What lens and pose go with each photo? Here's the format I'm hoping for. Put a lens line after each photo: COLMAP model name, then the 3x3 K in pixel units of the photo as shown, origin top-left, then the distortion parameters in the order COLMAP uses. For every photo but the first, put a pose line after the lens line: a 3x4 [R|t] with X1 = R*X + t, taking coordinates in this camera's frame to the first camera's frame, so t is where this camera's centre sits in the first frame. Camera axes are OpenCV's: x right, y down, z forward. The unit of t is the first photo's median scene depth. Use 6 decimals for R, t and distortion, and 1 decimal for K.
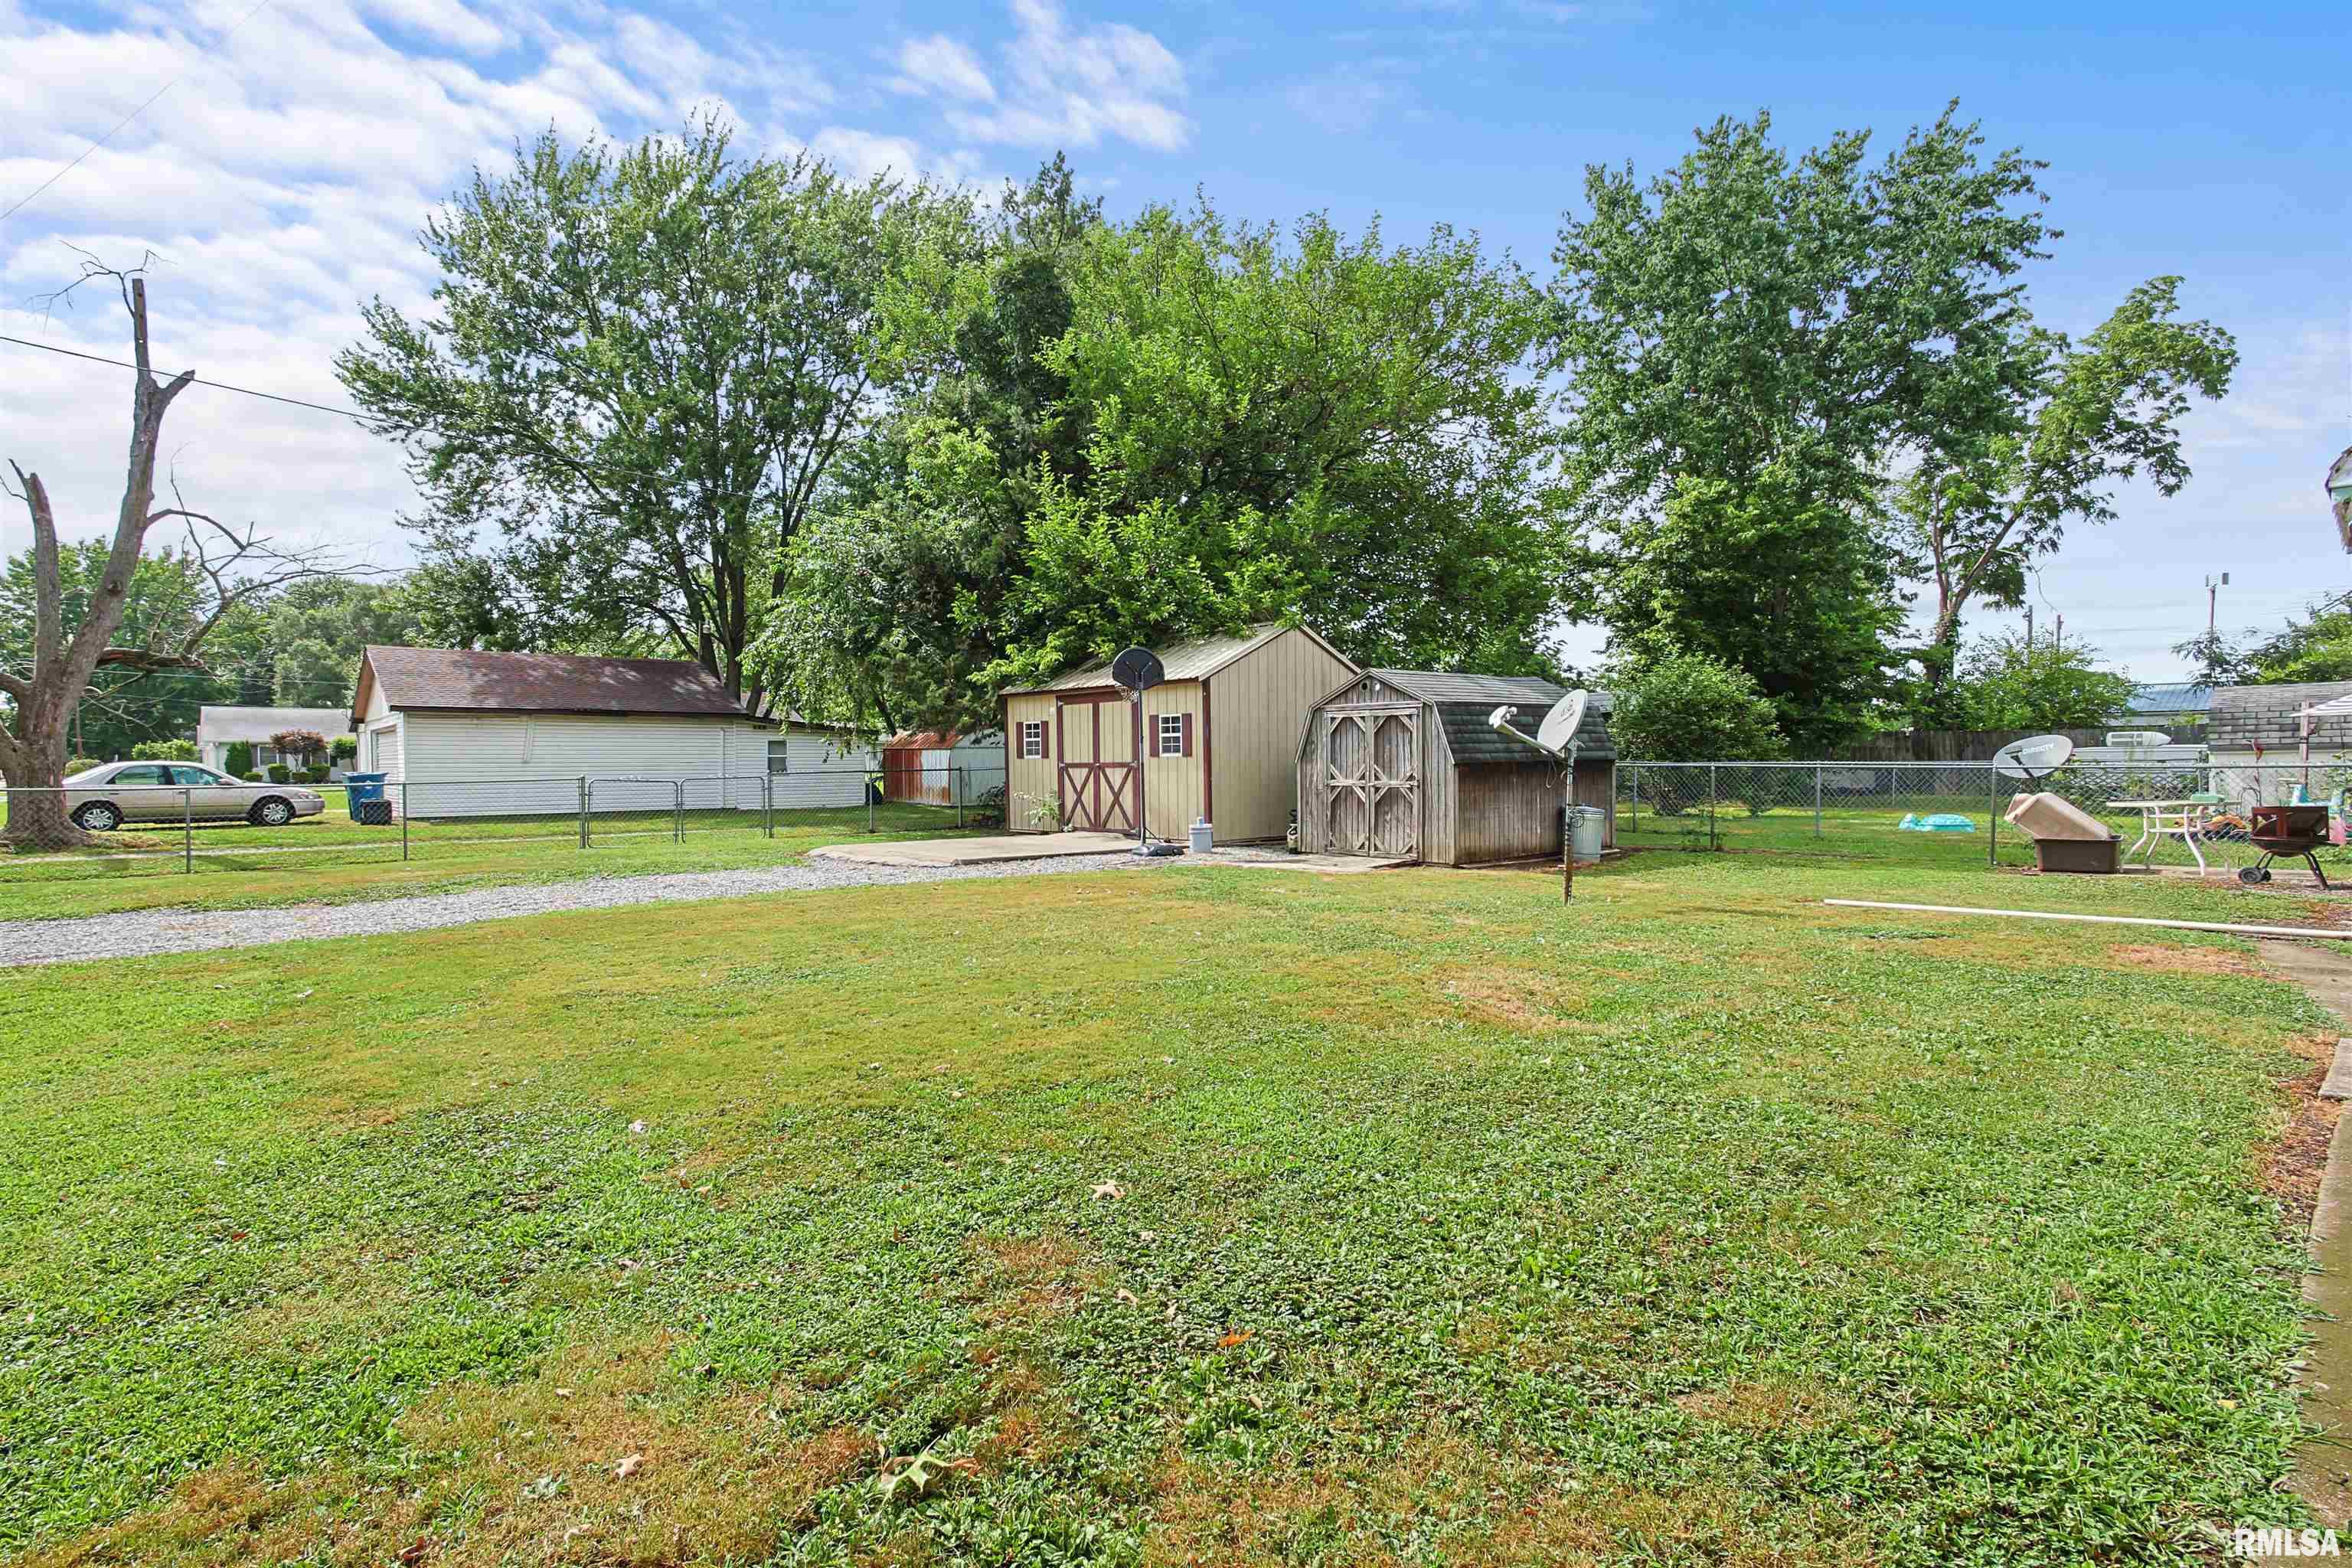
lens RADIAL K [[1165.9, 0, 1178.0], [0, 1165.9, 843.3], [0, 0, 1]] dist [-0.011323, 0.000479]
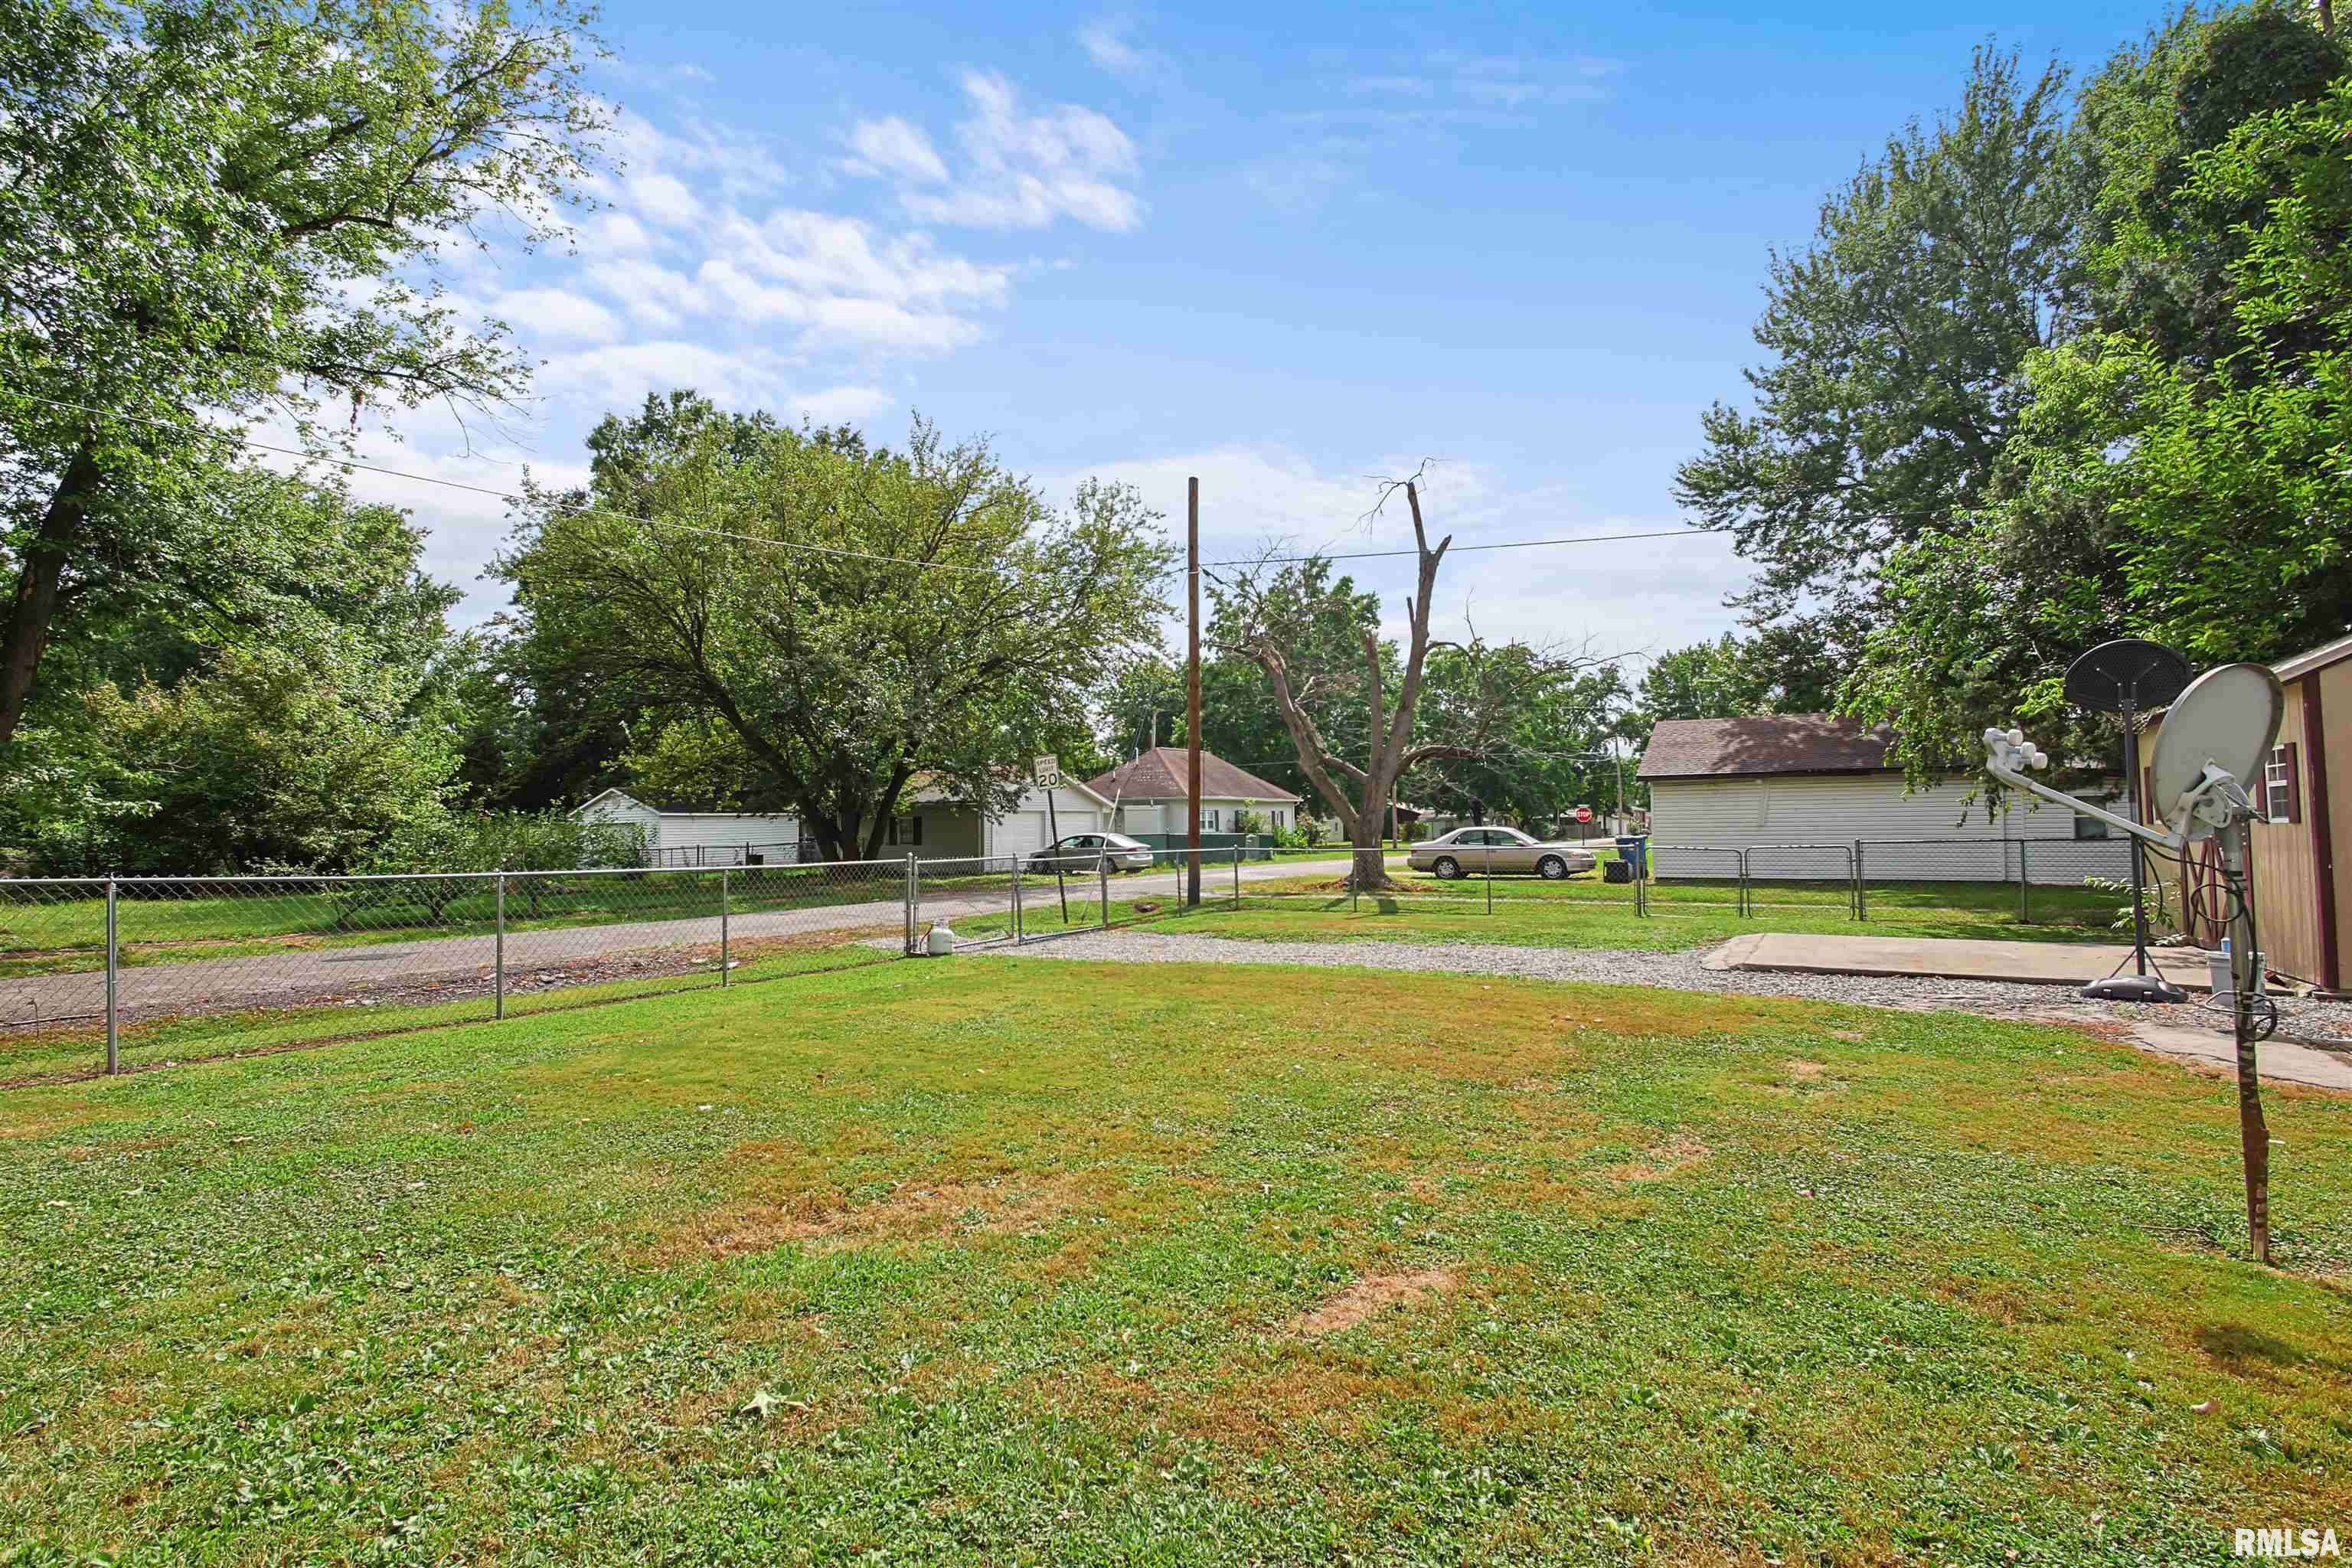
lens RADIAL K [[1165.9, 0, 1178.0], [0, 1165.9, 843.3], [0, 0, 1]] dist [-0.011323, 0.000479]
pose [[0.237812, 0.013055, -0.971223, 0.353523], [-0.058194, 0.998305, -0.000830, -0.032643], [0.969566, 0.056716, 0.238169, 0.357008]]
